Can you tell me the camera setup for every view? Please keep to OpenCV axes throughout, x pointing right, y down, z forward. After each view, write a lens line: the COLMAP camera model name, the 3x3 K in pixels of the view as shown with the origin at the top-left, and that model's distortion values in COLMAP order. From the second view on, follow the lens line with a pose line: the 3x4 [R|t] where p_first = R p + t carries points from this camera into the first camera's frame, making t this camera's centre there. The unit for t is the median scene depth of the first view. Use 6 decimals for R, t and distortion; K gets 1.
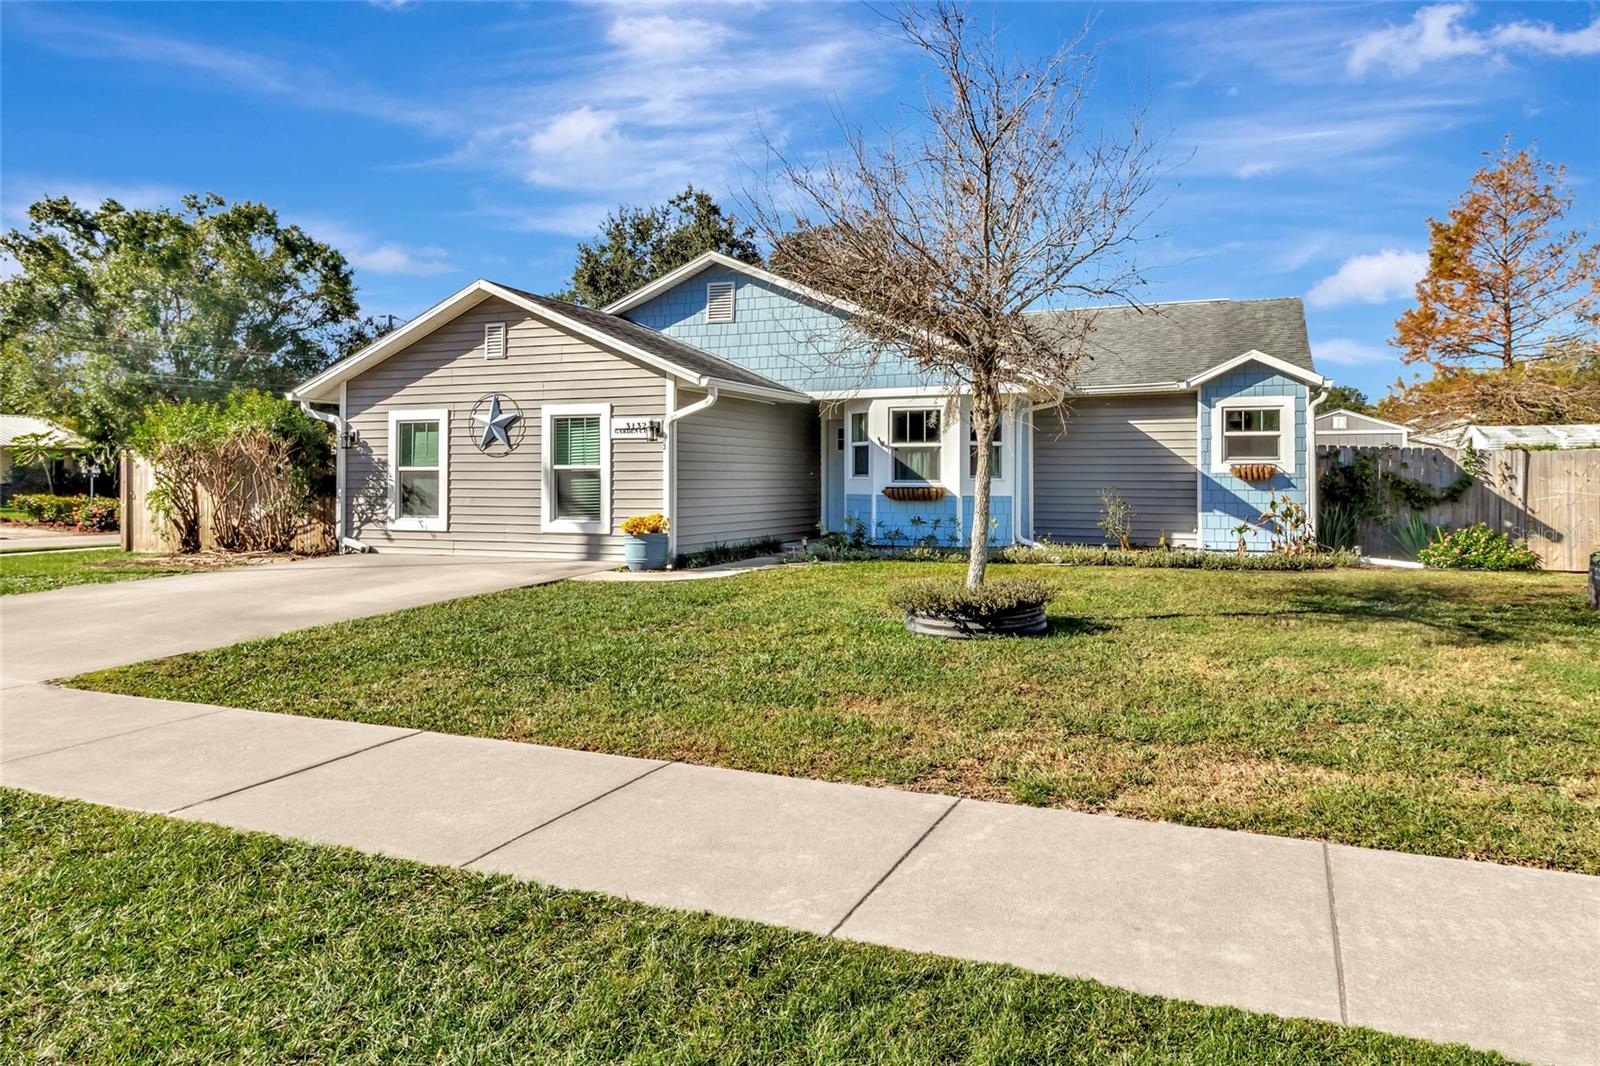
lens RADIAL K [[1073.2, 0, 800.8], [0, 1073.2, 478.2], [0, 0, 1]] dist [-0.000154, 0.000195]
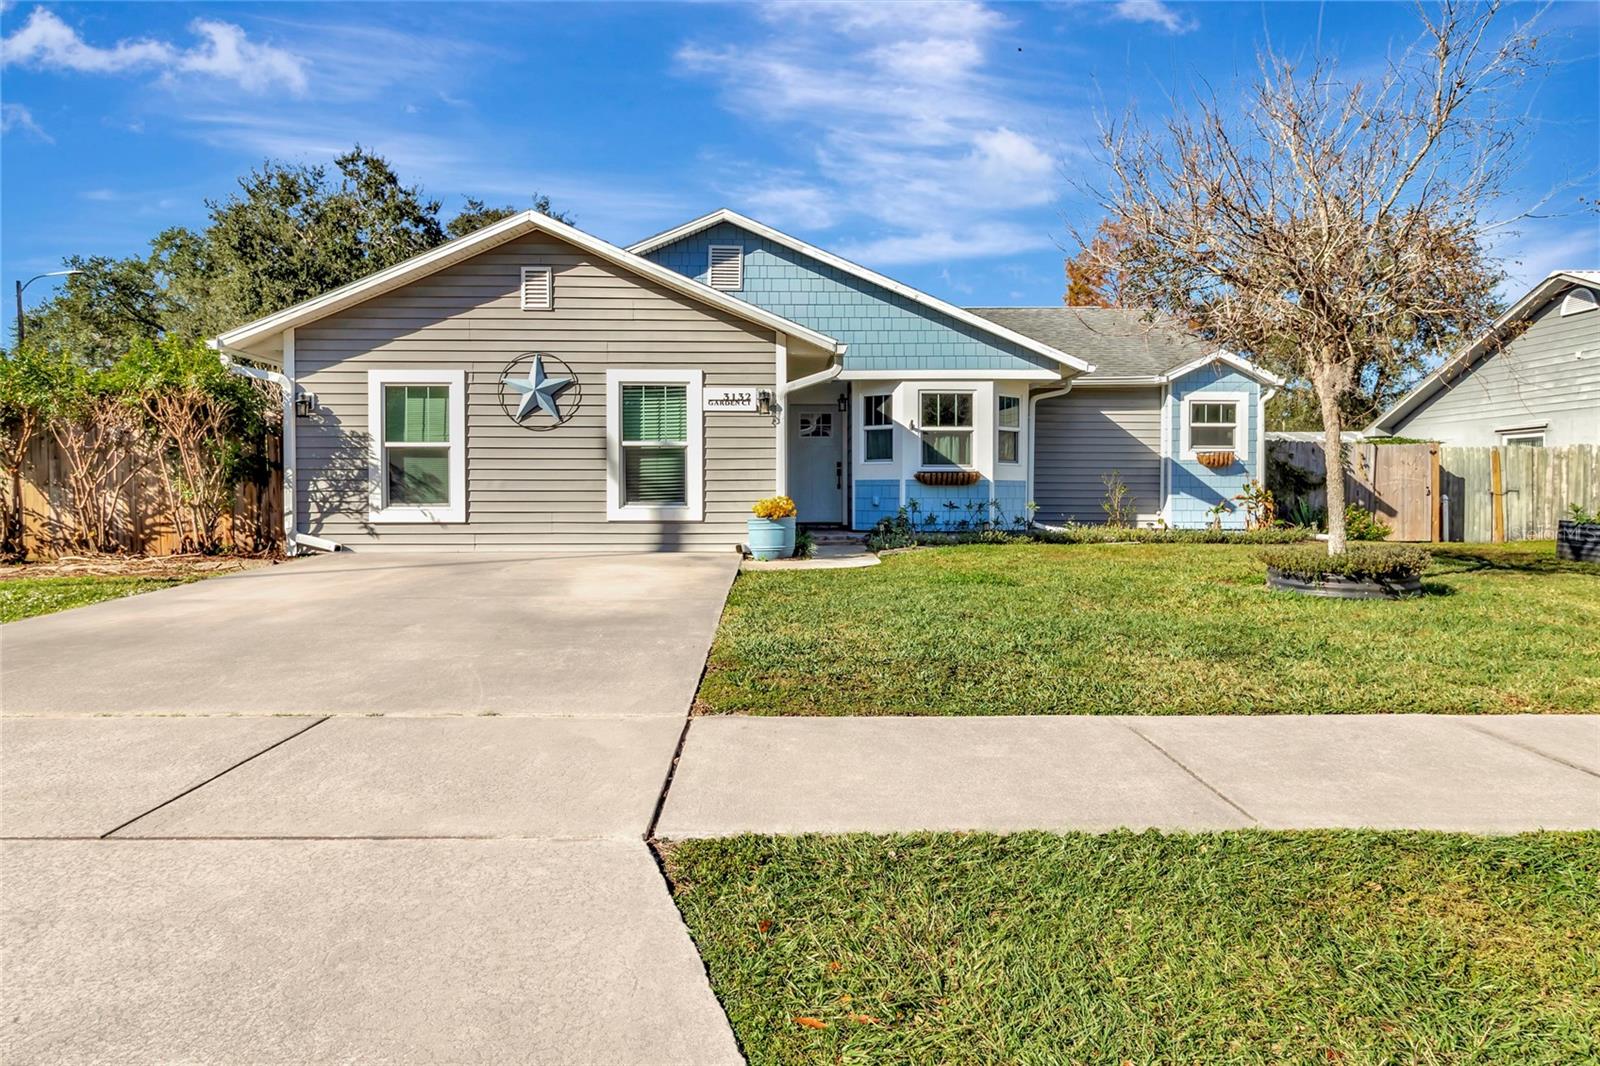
lens RADIAL K [[1041.0, 0, 799.9], [0, 1041.0, 532.6], [0, 0, 1]] dist [0.002583, -0.000262]
pose [[0.911217, -0.018298, 0.411521, -0.417457], [0.000123, 0.999025, 0.044150, 0.022461], [-0.411928, -0.040180, 0.910330, 0.180293]]
